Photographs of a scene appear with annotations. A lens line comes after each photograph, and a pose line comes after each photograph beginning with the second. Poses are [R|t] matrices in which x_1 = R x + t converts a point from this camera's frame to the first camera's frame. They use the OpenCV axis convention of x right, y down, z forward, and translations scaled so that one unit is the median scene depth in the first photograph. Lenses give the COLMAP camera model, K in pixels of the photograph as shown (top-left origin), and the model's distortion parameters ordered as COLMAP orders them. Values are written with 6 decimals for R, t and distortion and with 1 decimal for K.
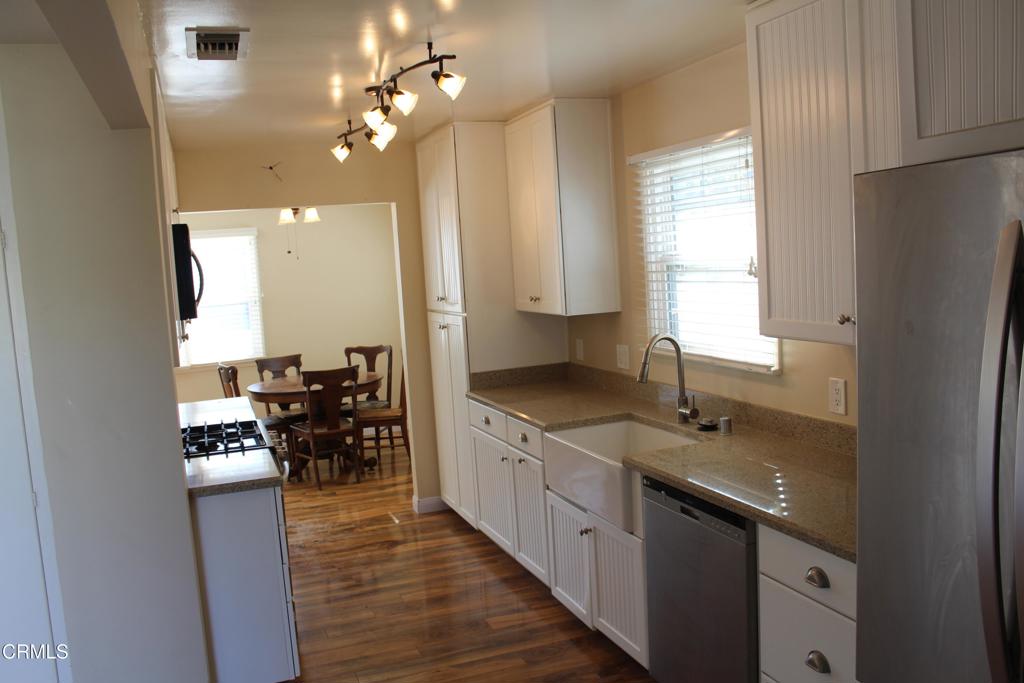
lens RADIAL K [[857.4, 0, 520.6], [0, 857.4, 340.9], [0, 0, 1]] dist [-0.169478, 0.154526]
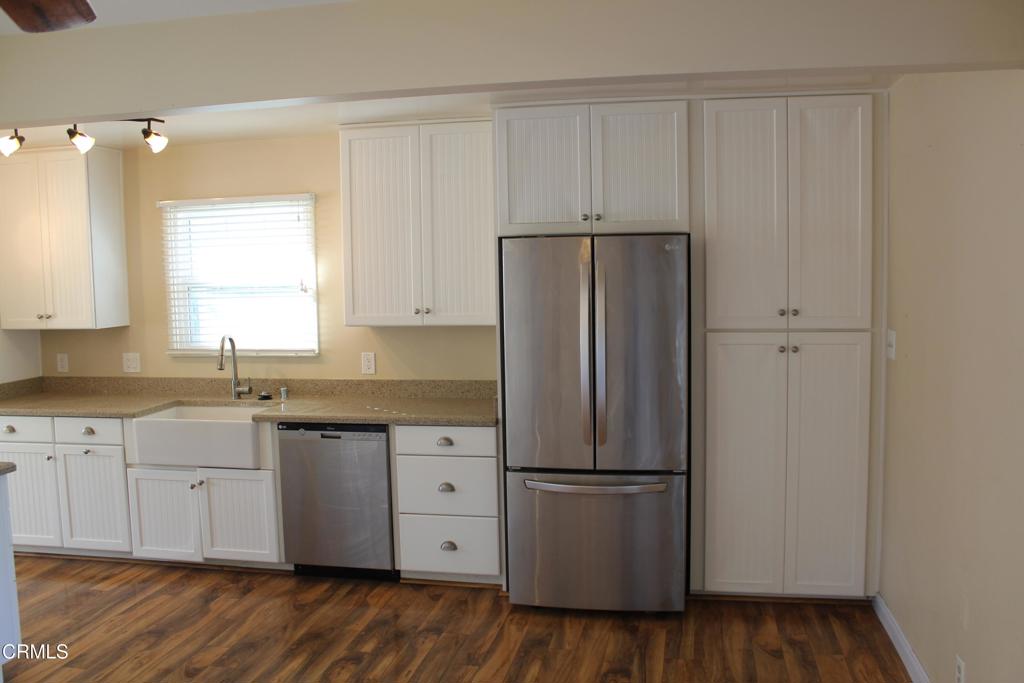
lens RADIAL K [[857.4, 0, 520.6], [0, 857.4, 340.9], [0, 0, 1]] dist [-0.169478, 0.154526]
pose [[0.515243, -0.020368, 0.856802, -0.773858], [0.071831, 0.997226, -0.019489, 0.063840], [-0.854029, 0.071586, 0.515277, -0.114550]]
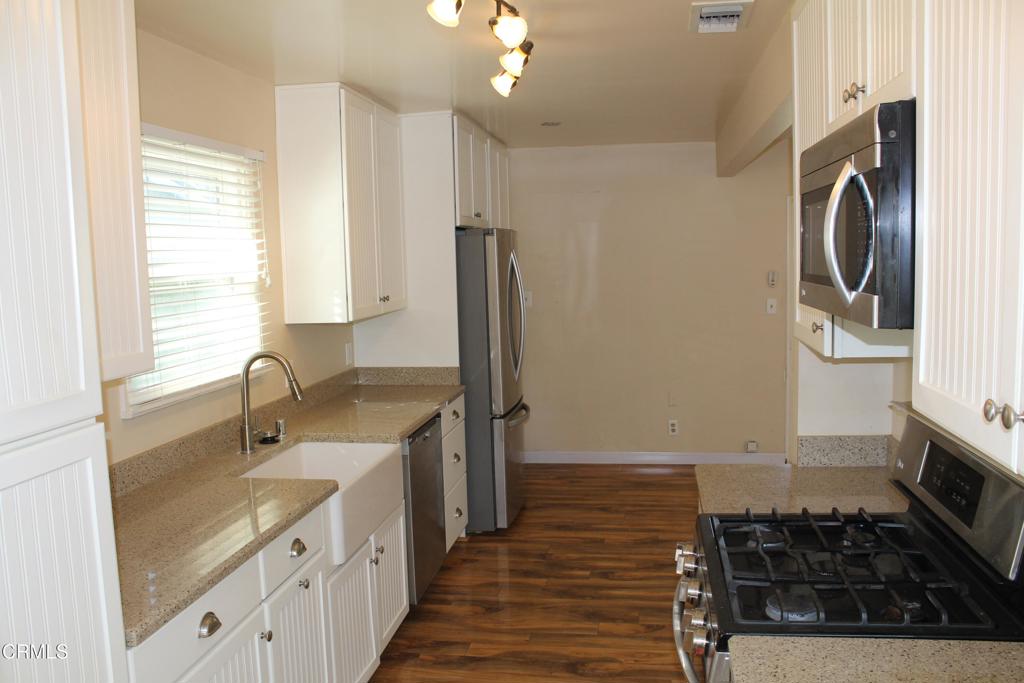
lens RADIAL K [[855.4, 0, 514.7], [0, 855.4, 345.7], [0, 0, 1]] dist [-0.164479, 0.147151]
pose [[-0.873385, 0.031138, 0.486035, -0.500587], [0.125398, 0.978686, 0.162634, -0.132504], [-0.470611, 0.202990, -0.858674, 1.714750]]
